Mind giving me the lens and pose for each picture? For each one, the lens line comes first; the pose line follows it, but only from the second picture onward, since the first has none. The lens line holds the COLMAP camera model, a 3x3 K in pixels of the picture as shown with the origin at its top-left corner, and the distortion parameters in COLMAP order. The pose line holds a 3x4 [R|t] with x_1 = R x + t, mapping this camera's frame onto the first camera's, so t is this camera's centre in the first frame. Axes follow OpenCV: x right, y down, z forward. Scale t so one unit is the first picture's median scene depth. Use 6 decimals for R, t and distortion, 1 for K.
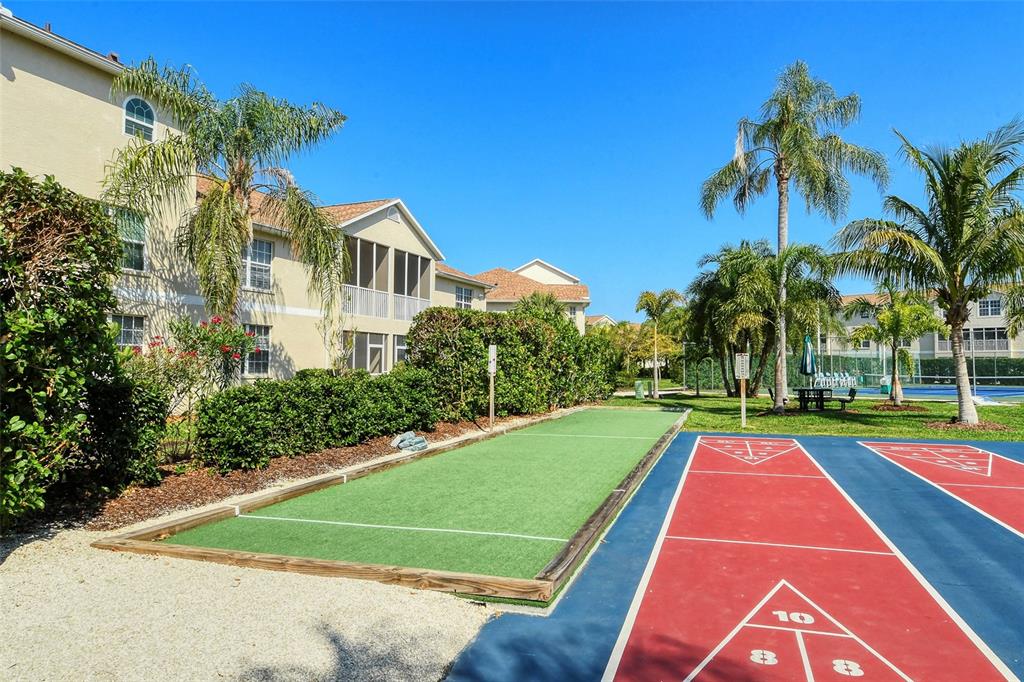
lens RADIAL K [[653.0, 0, 515.2], [0, 653.0, 315.6], [0, 0, 1]] dist [0.011084, -0.003114]
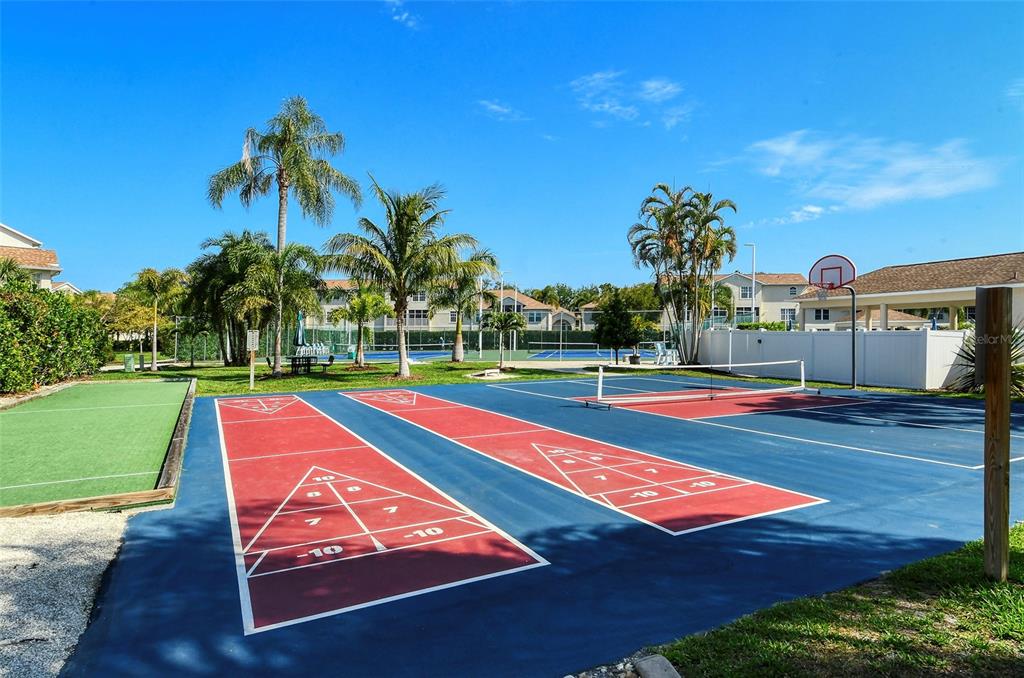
lens RADIAL K [[572.8, 0, 512.0], [0, 572.8, 339.0], [0, 0, 1]] dist [0.052197, 0.000017]
pose [[0.705316, -0.007237, 0.708856, -0.063853], [-0.048729, 0.997088, 0.058665, -0.010077], [-0.707216, -0.075919, 0.702909, -0.089079]]
